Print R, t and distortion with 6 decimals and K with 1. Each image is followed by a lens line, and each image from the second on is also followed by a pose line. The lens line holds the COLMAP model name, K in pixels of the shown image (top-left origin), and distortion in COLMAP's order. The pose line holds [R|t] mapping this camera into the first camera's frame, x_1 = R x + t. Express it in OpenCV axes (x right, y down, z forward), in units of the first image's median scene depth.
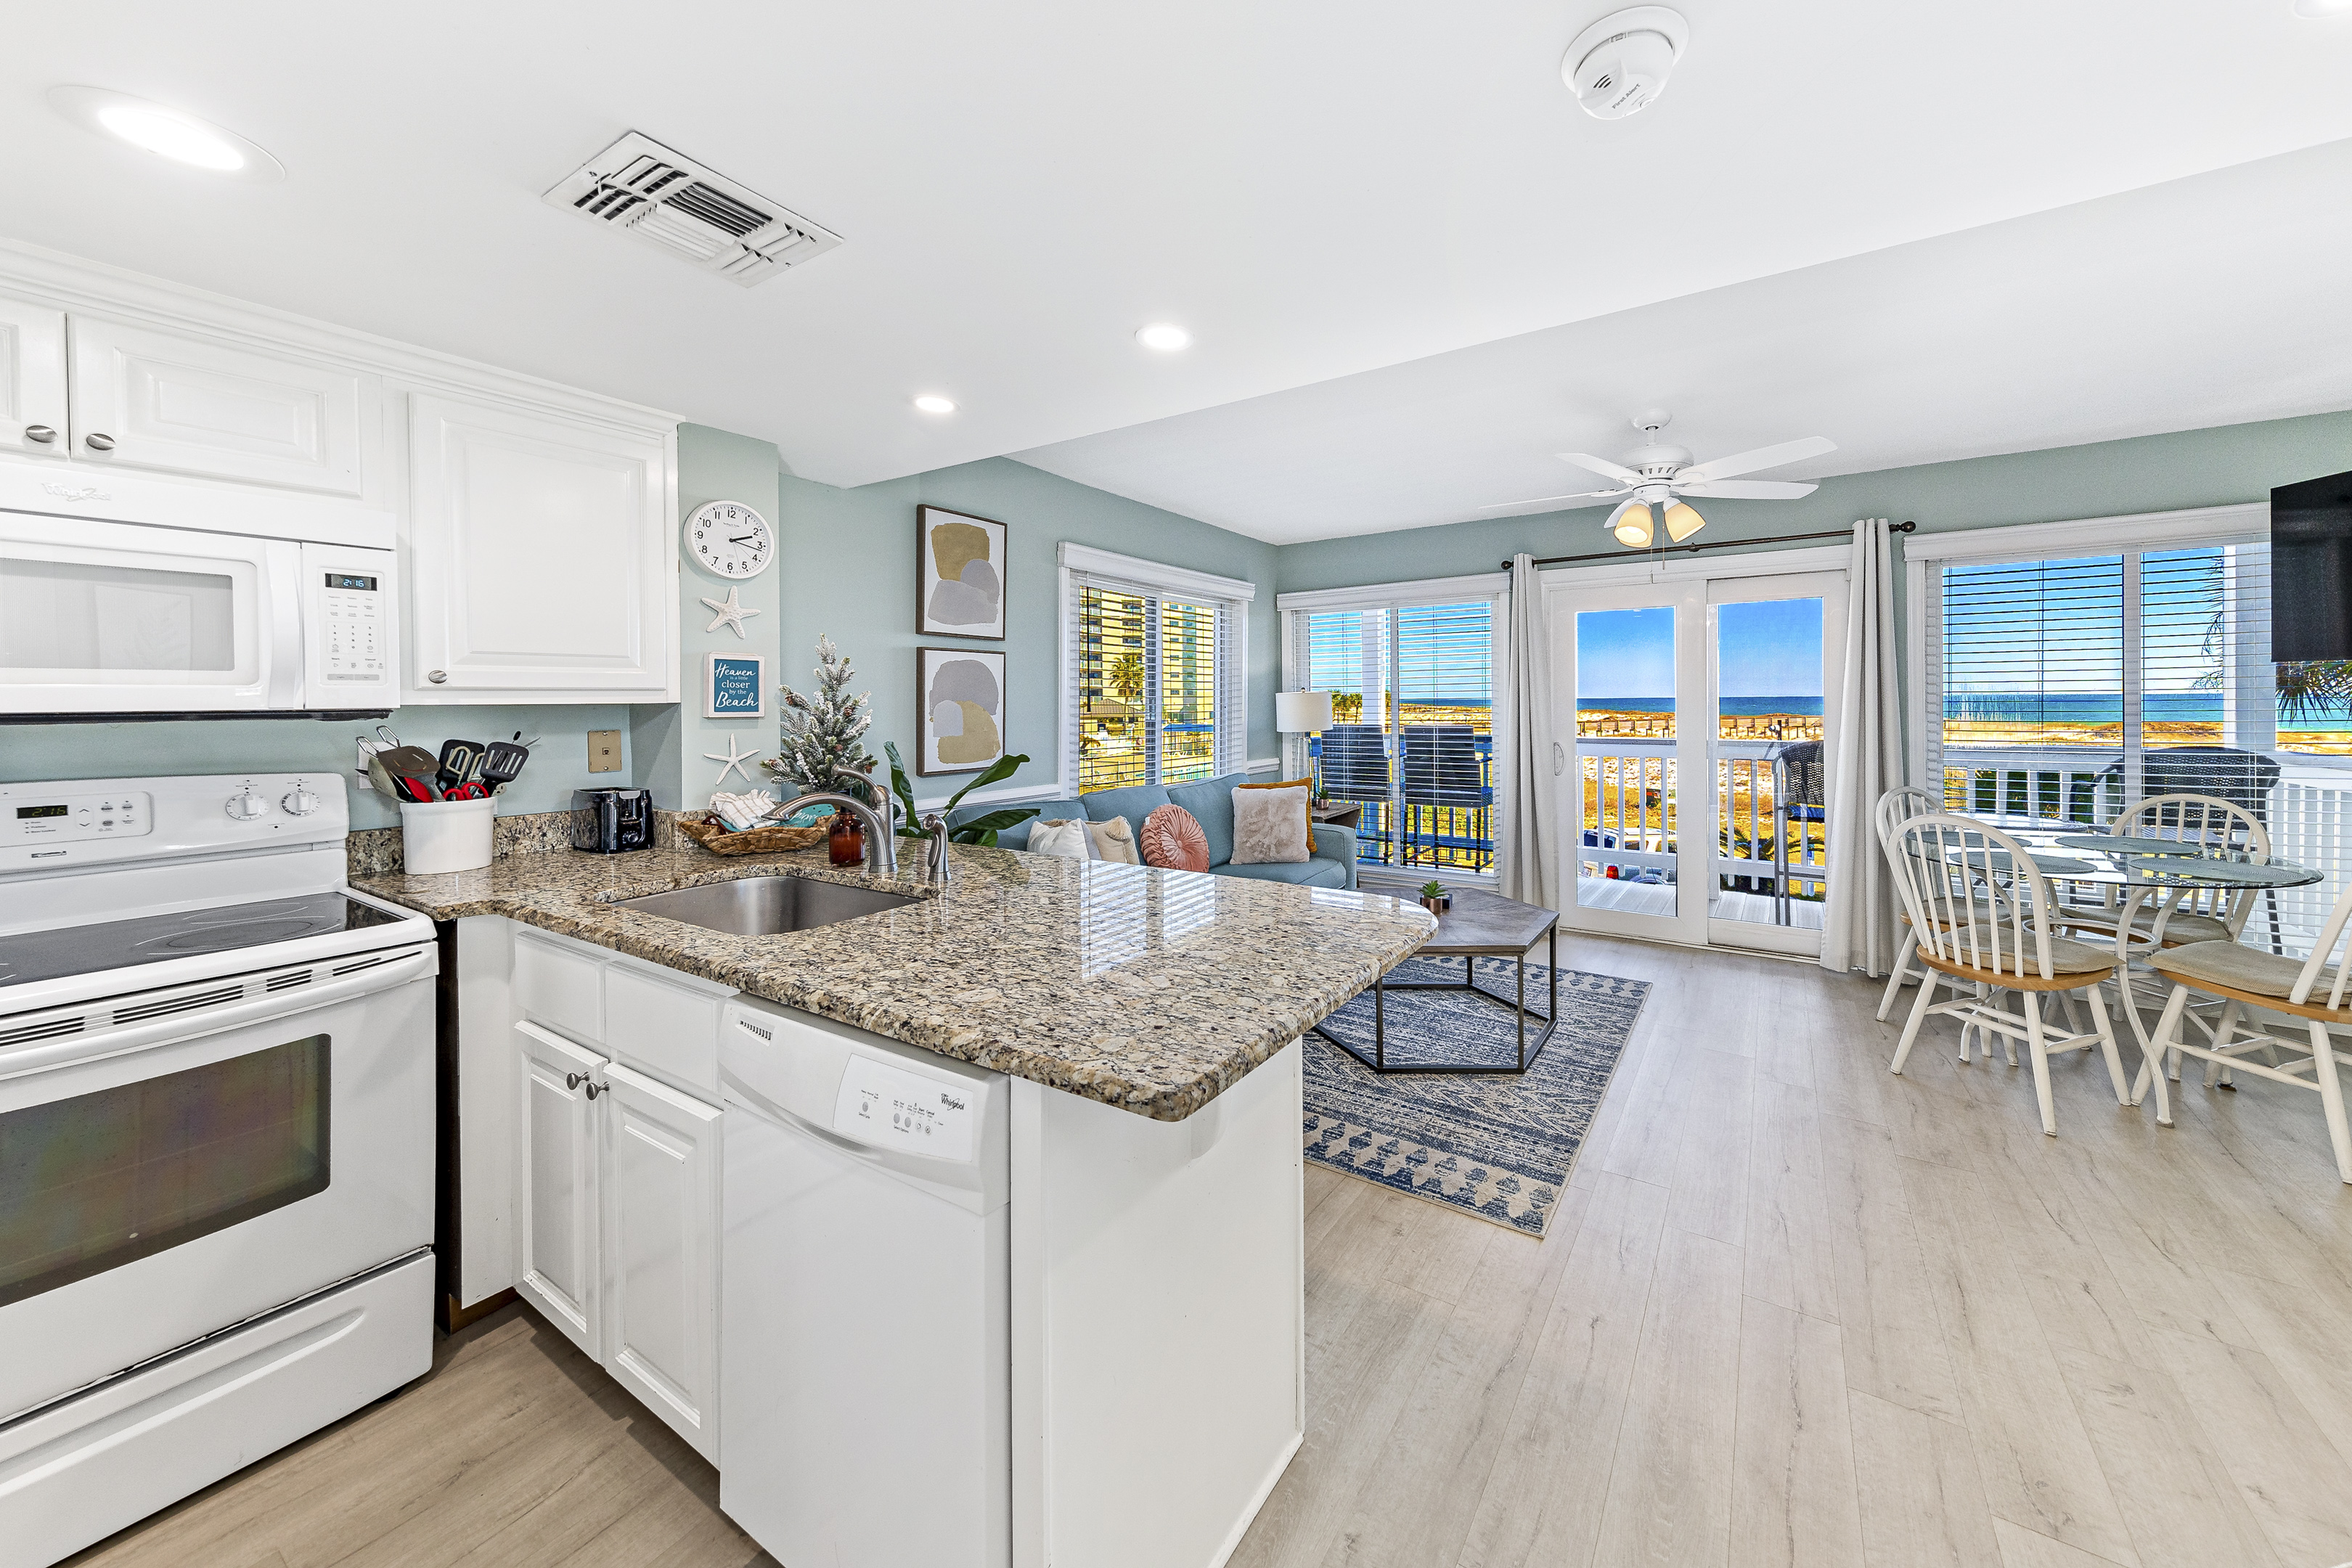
lens RADIAL K [[771.2, 0, 1242.1], [0, 771.2, 689.2], [0, 0, 1]] dist [0.009927, -0.000928]
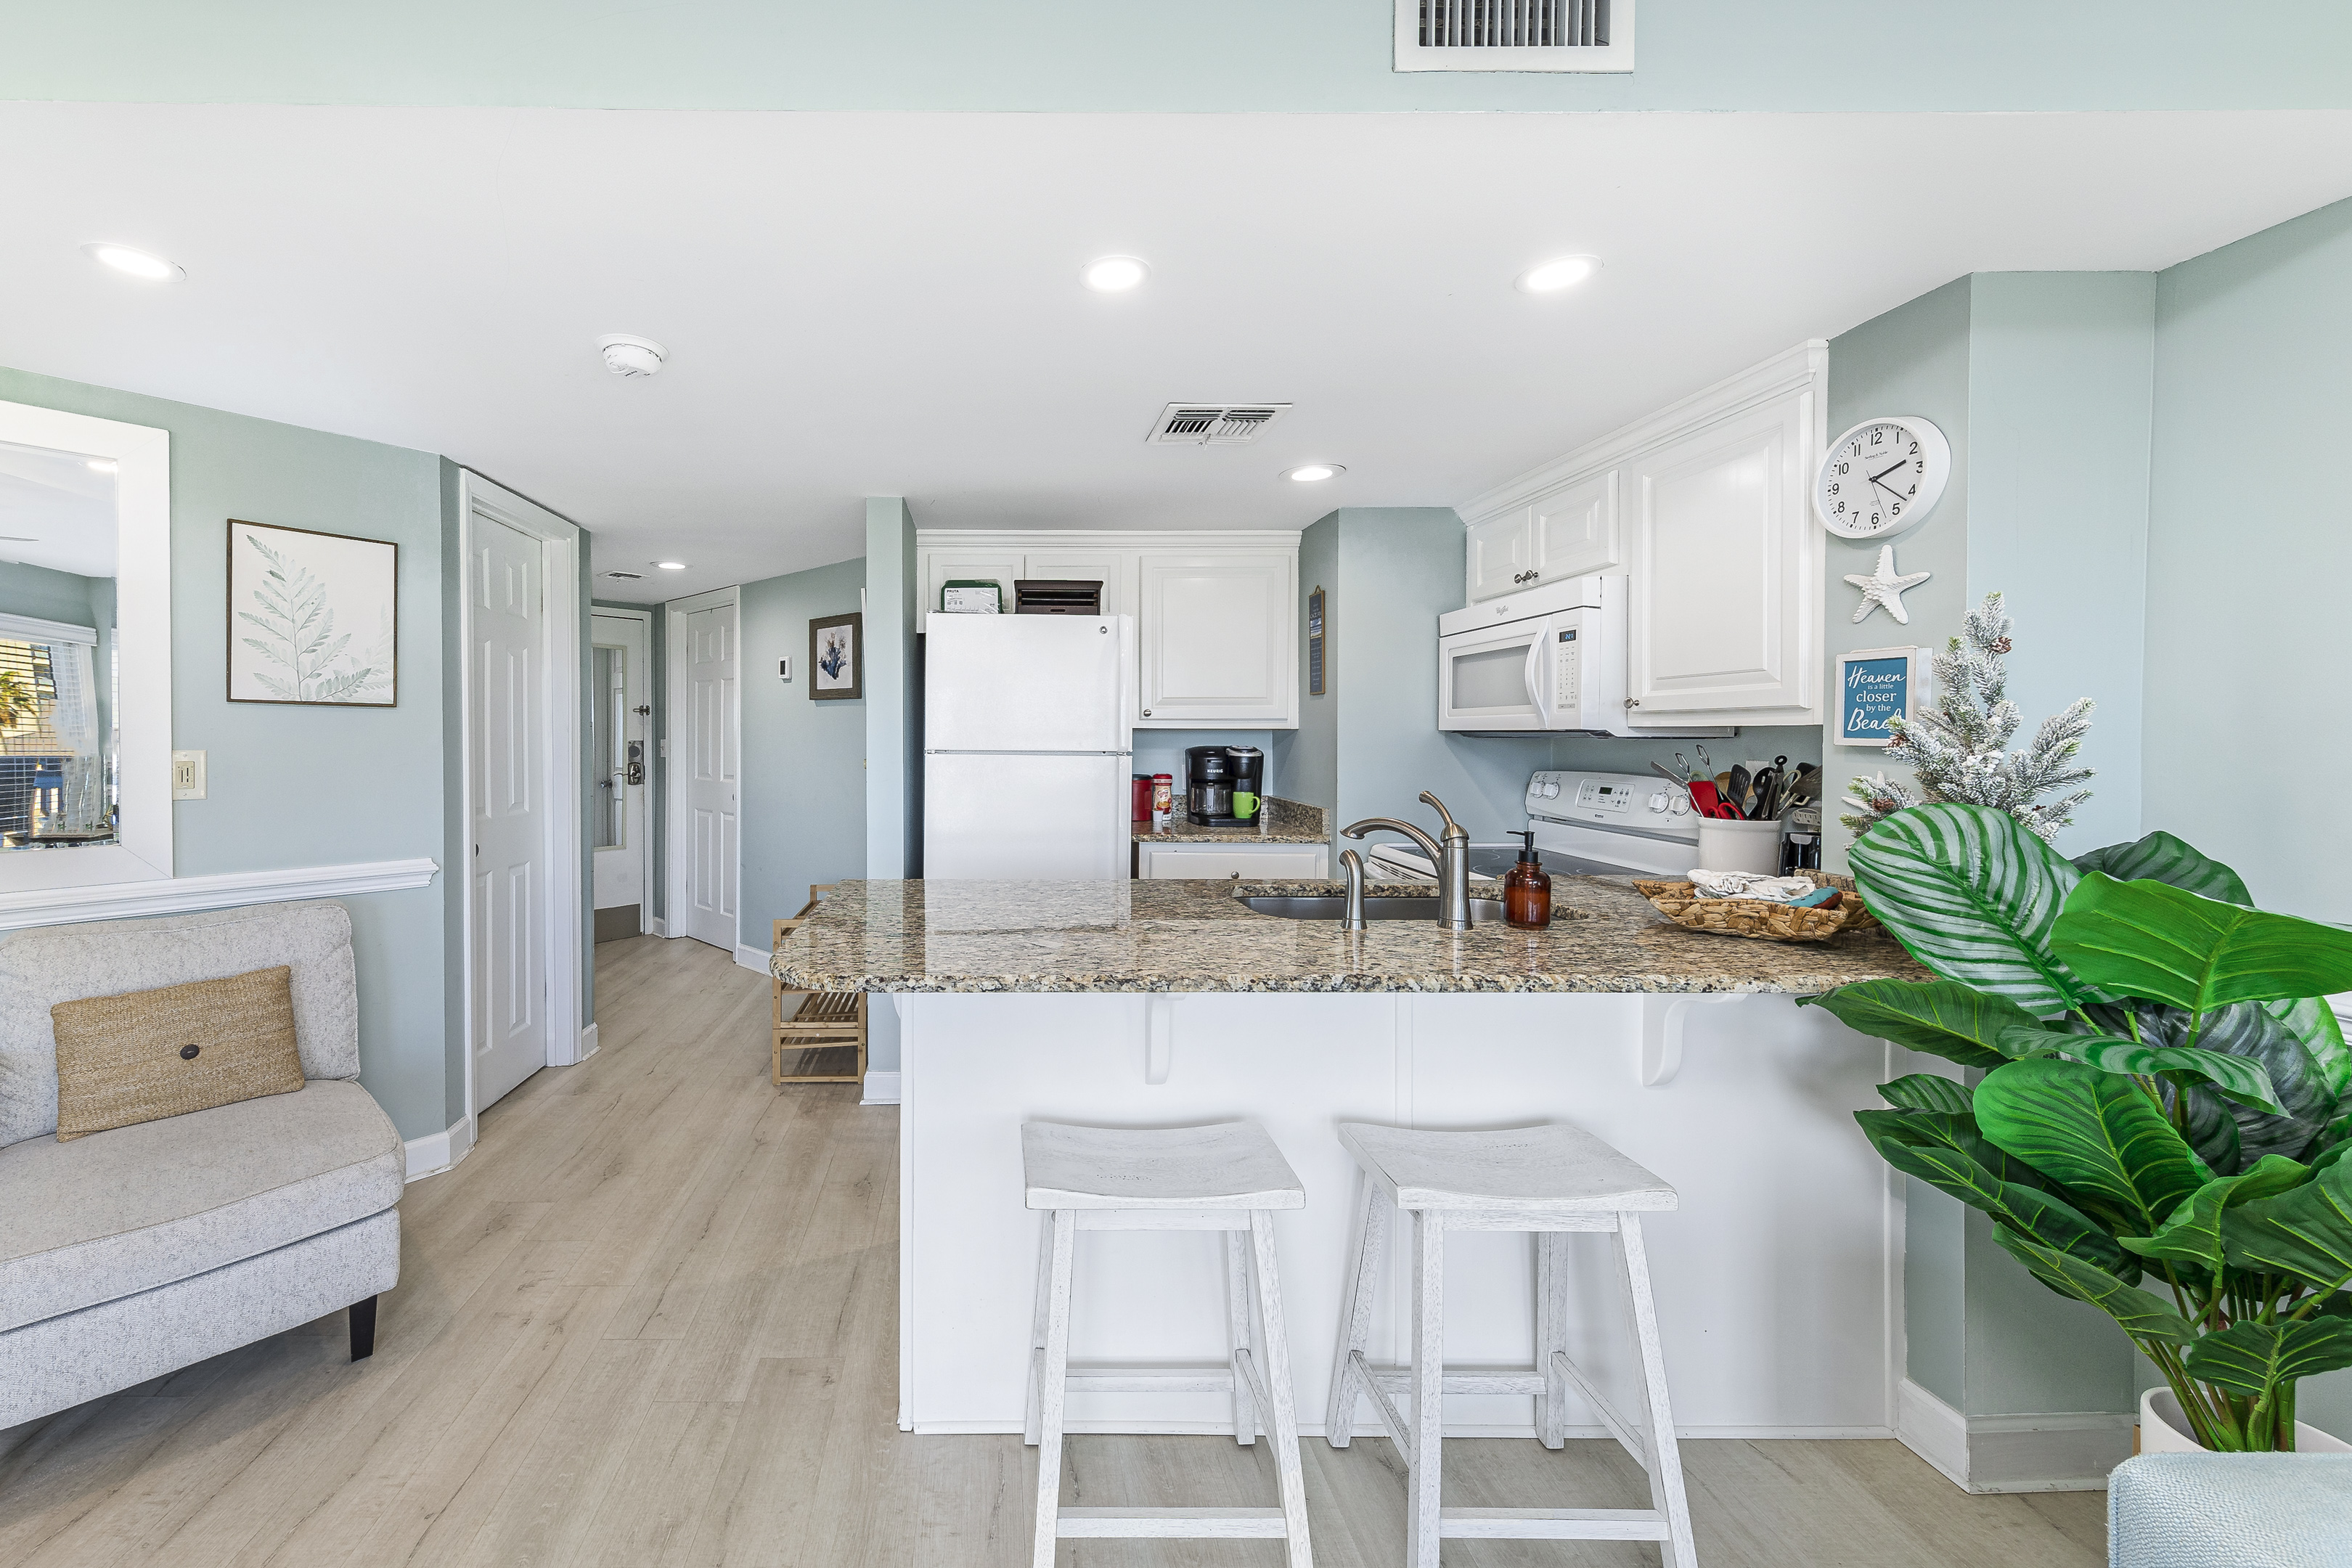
lens RADIAL K [[940.6, 0, 1059.1], [0, 940.6, 740.4], [0, 0, 1]] dist [0.010525, -0.000093]
pose [[-0.816072, 0.013486, -0.577793, 0.360275], [0.013632, 0.999899, 0.004085, 0.017411], [0.577789, -0.004543, -0.816173, 1.191204]]
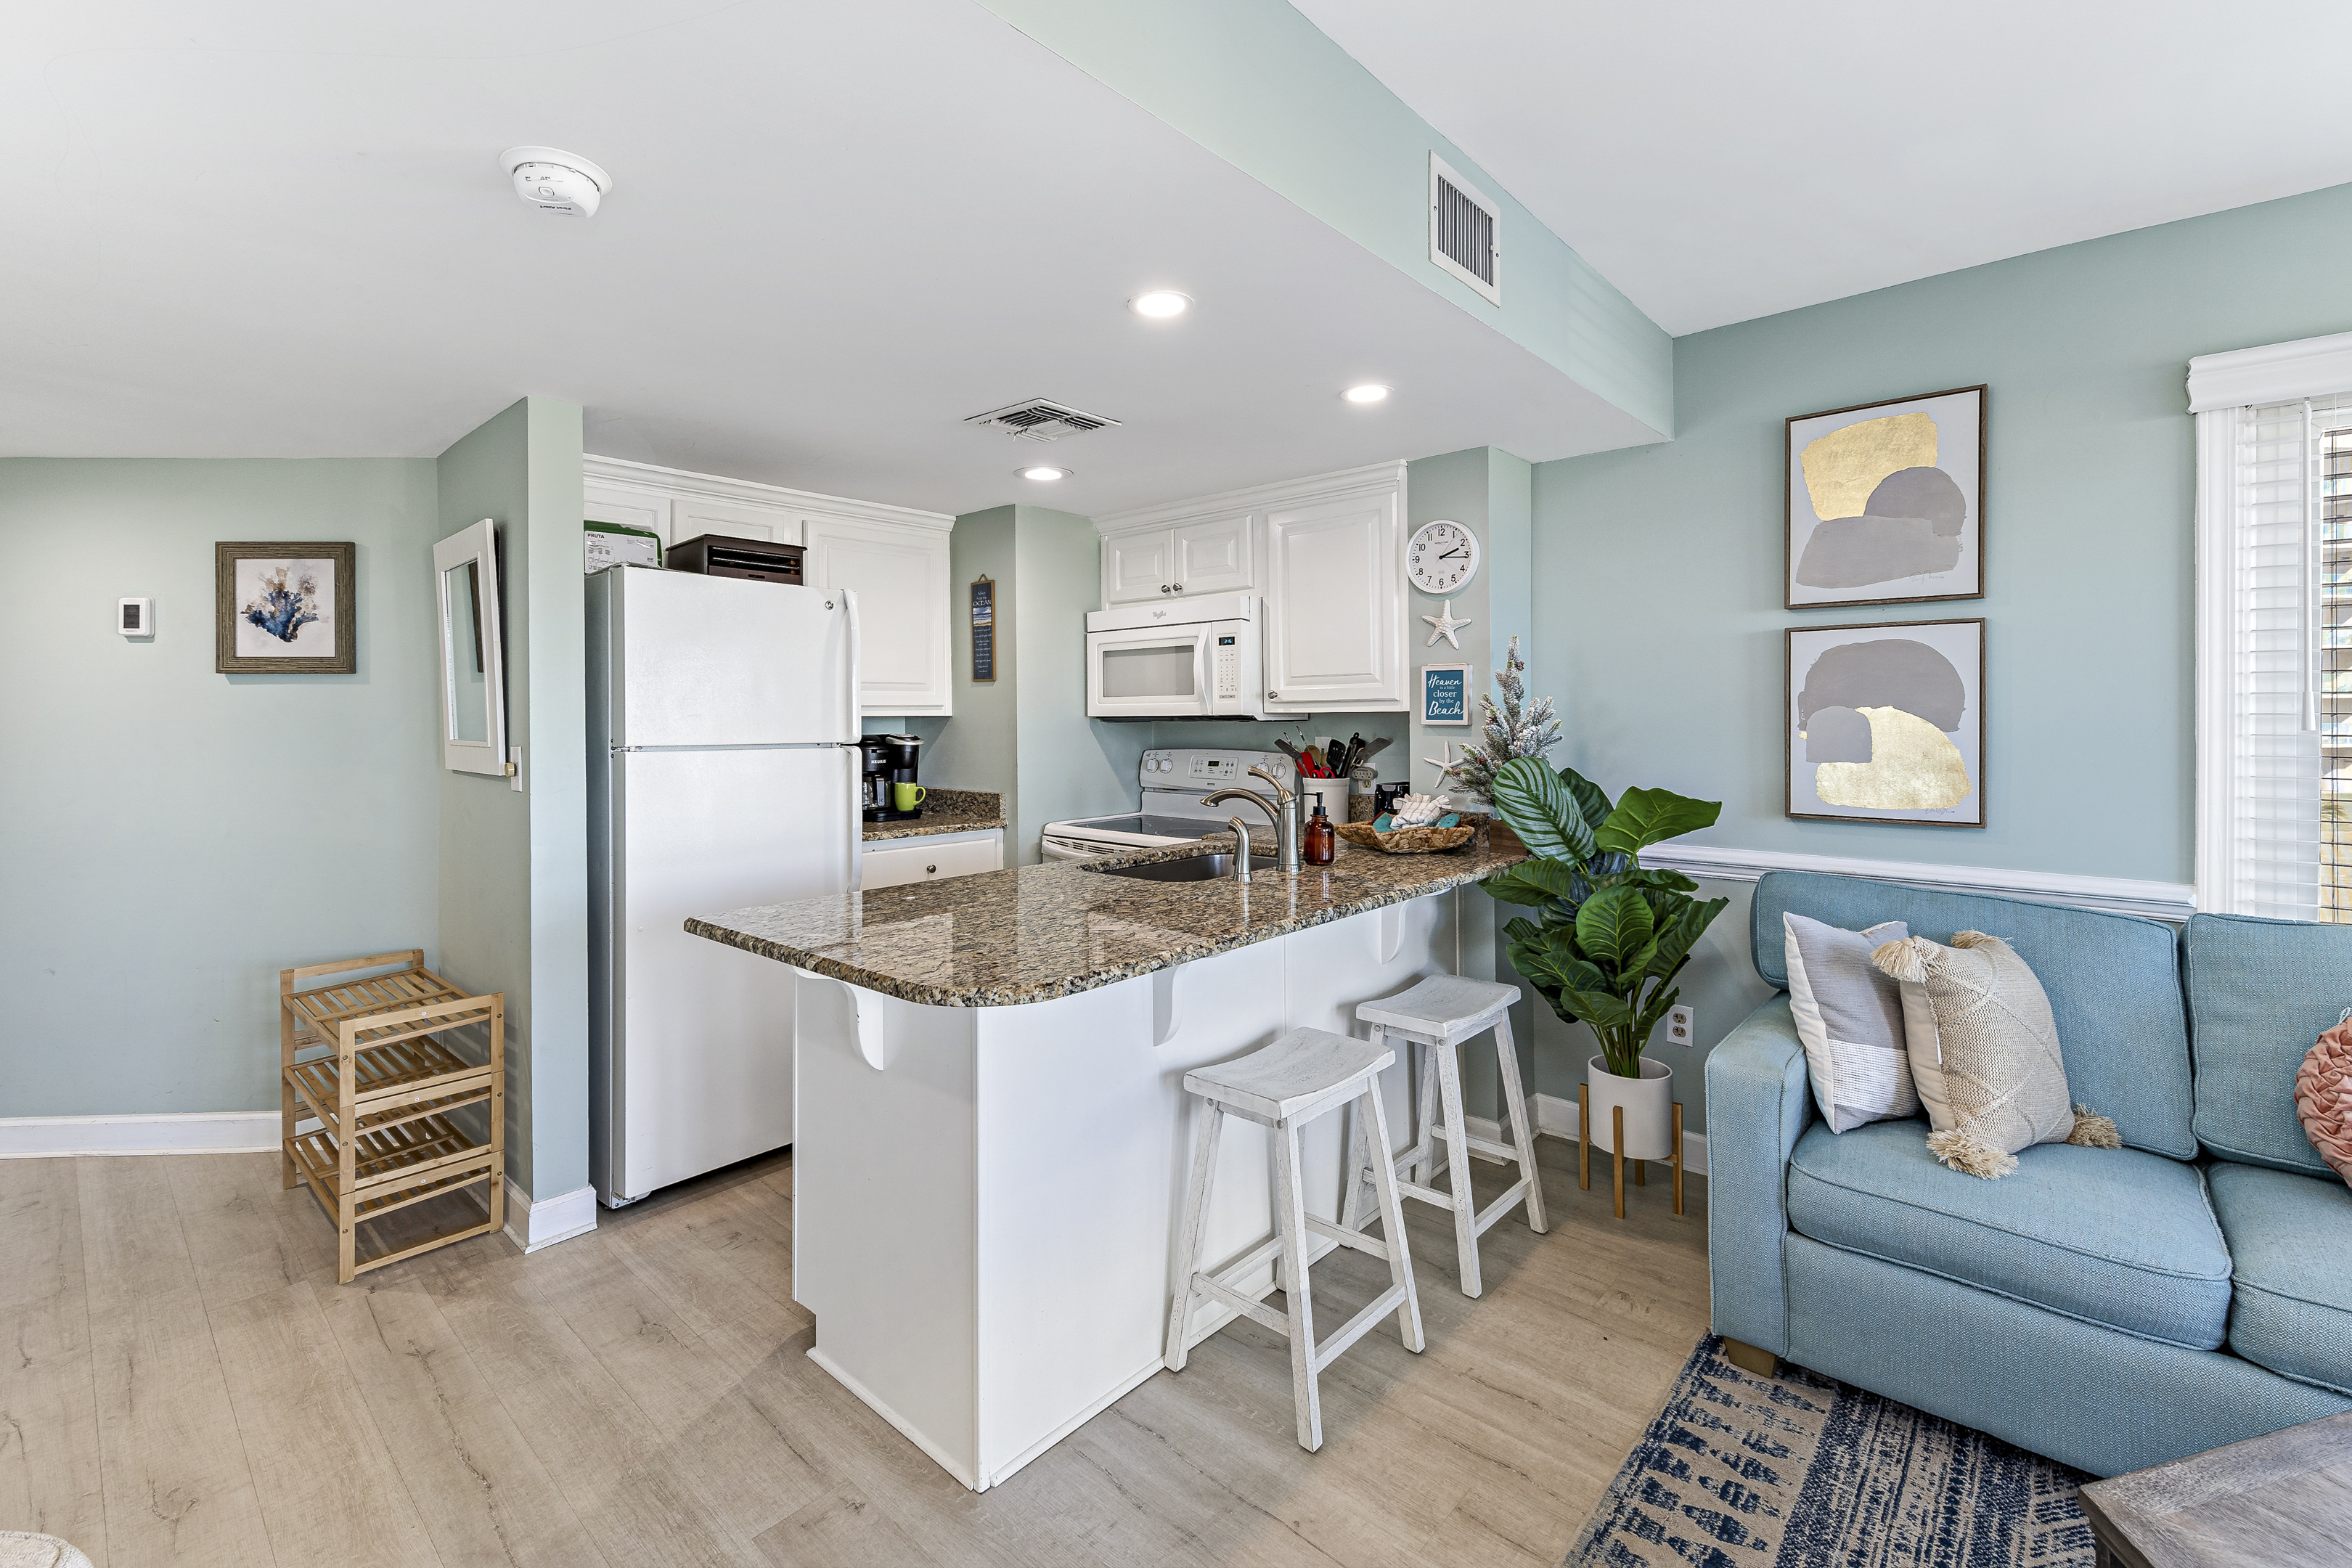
lens RADIAL K [[1021.0, 0, 1222.4], [0, 1021.0, 711.7], [0, 0, 1]] dist [0.012581, -0.000877]
pose [[-0.106051, 0.008145, -0.994327, 0.717194], [0.019698, 0.999787, 0.006089, 0.003531], [0.994166, -0.018940, -0.106189, 0.802469]]
